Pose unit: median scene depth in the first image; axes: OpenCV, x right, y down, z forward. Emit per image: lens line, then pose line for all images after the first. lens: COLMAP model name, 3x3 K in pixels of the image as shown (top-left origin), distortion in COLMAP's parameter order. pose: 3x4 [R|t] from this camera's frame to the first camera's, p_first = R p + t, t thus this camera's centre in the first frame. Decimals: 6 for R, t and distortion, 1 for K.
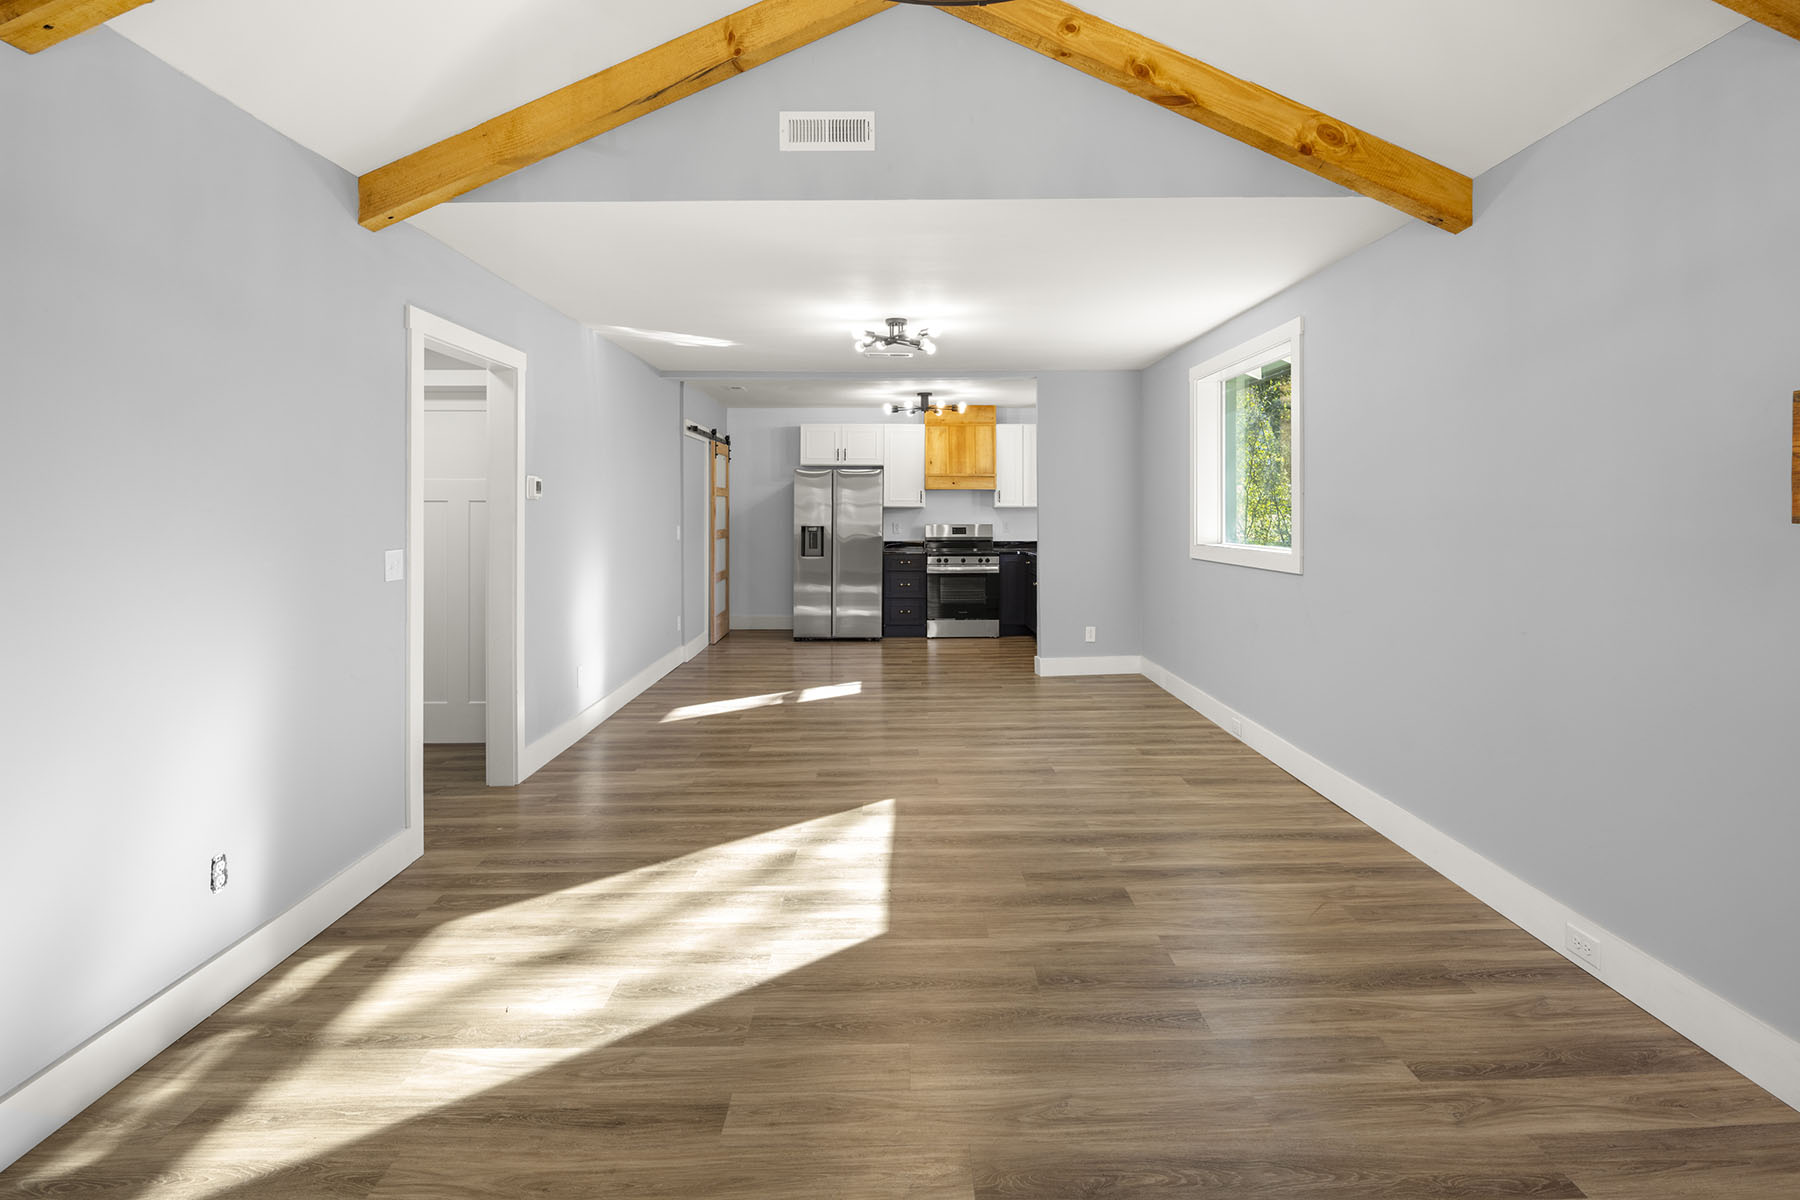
lens RADIAL K [[884.6, 0, 901.4], [0, 884.6, 517.9], [0, 0, 1]] dist [0.005105, -0.004126]
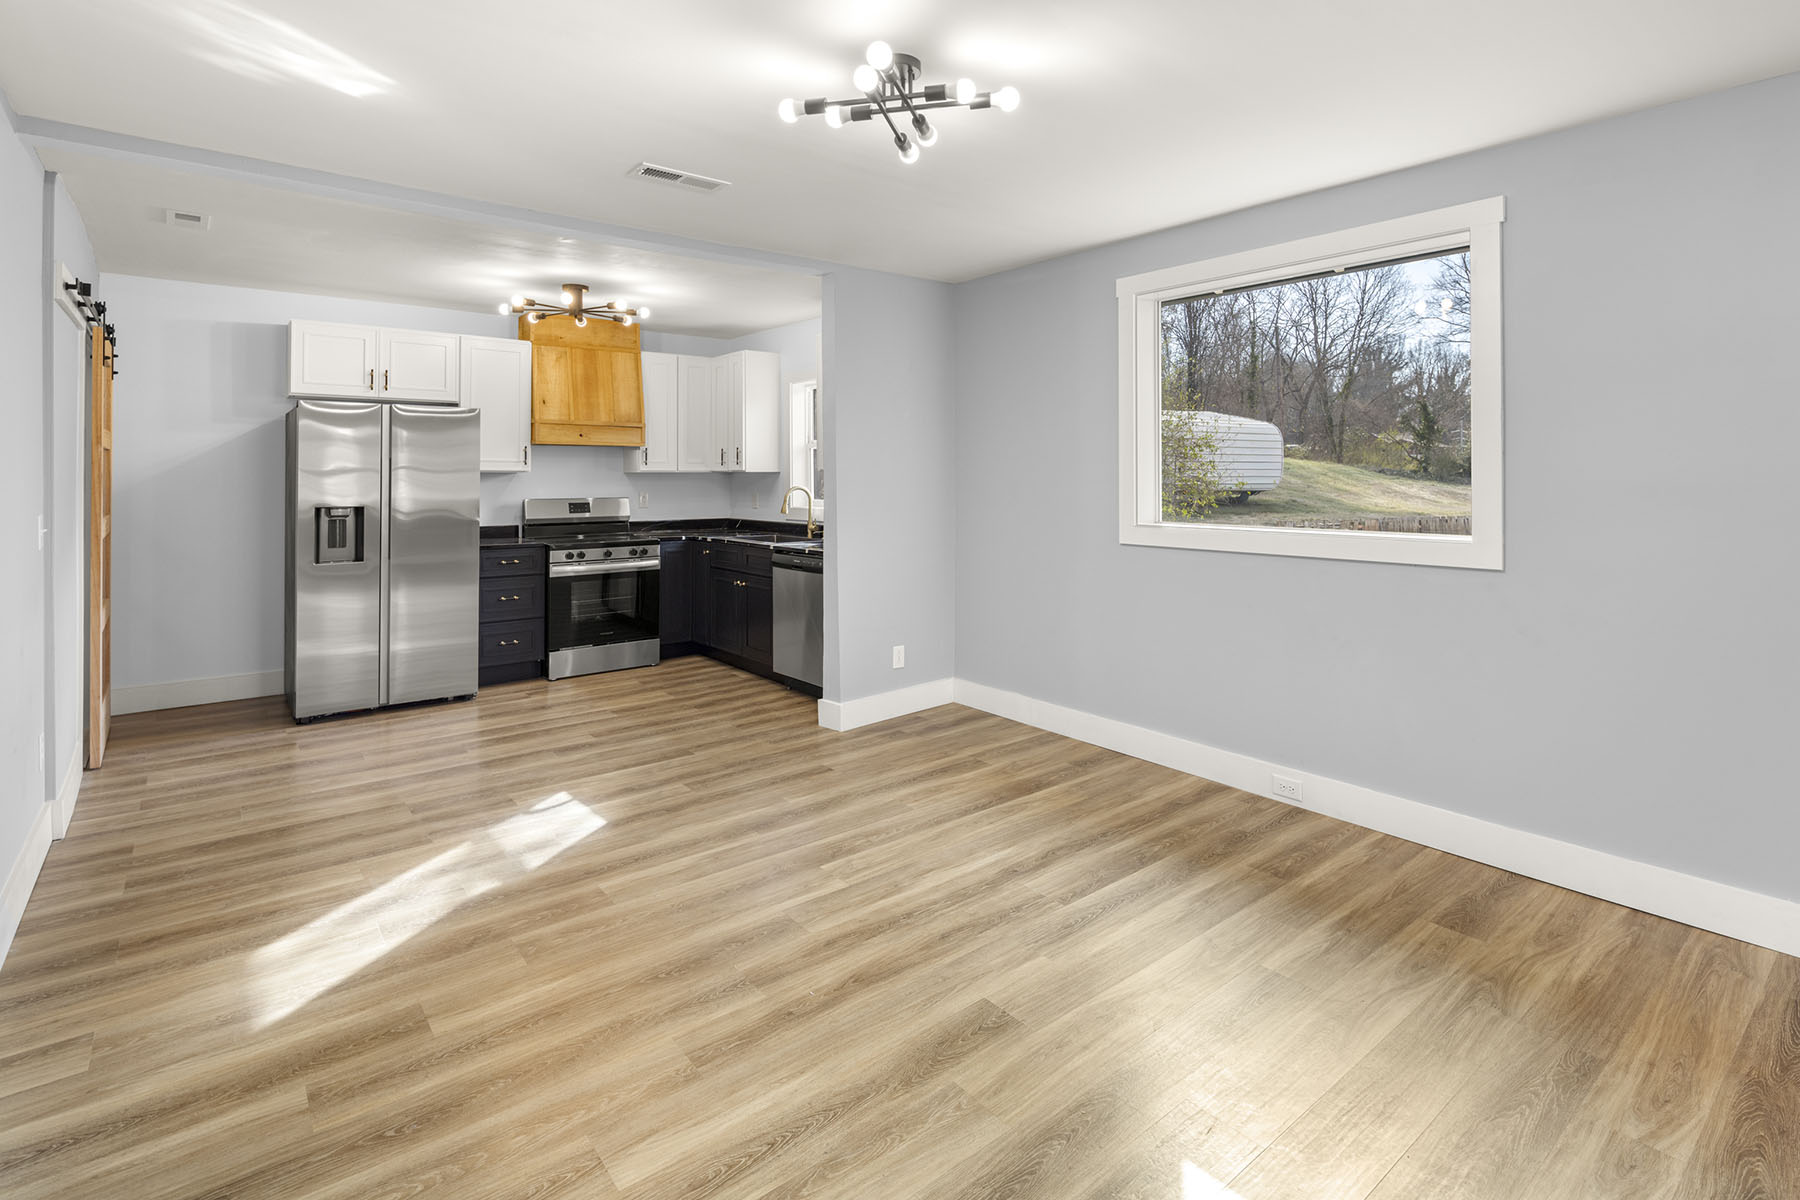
lens RADIAL K [[884.6, 0, 910.4], [0, 884.6, 469.6], [0, 0, 1]] dist [0.005105, -0.004126]
pose [[0.779187, 0.002989, 0.626784, -0.208997], [0.005417, 0.999919, -0.011502, -0.006574], [-0.626768, 0.012358, 0.779108, 0.445156]]
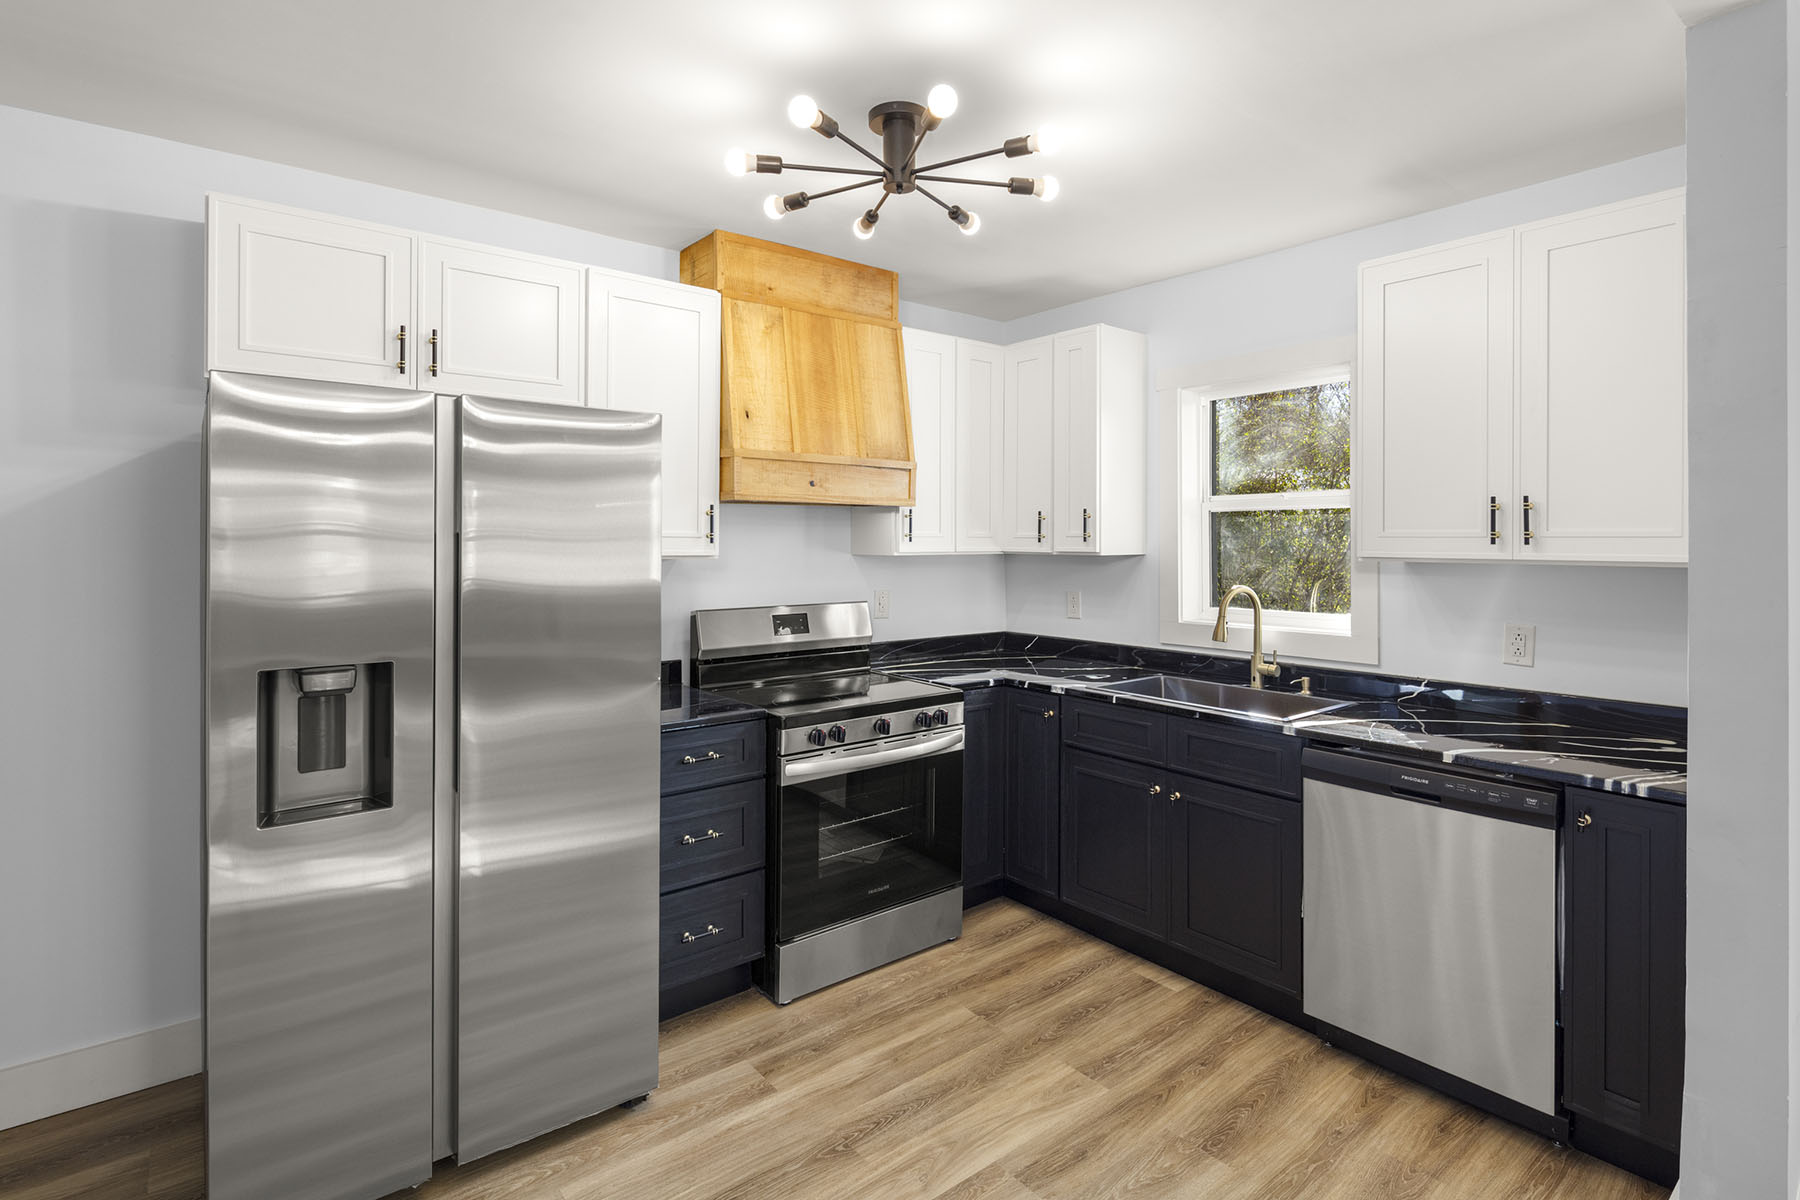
lens RADIAL K [[884.6, 0, 904.3], [0, 884.6, 546.9], [0, 0, 1]] dist [0.005105, -0.004126]
pose [[0.780762, -0.004028, 0.624815, -0.153740], [0.005534, 0.999985, -0.000468, -0.020183], [-0.624803, 0.003823, 0.780773, 0.946057]]
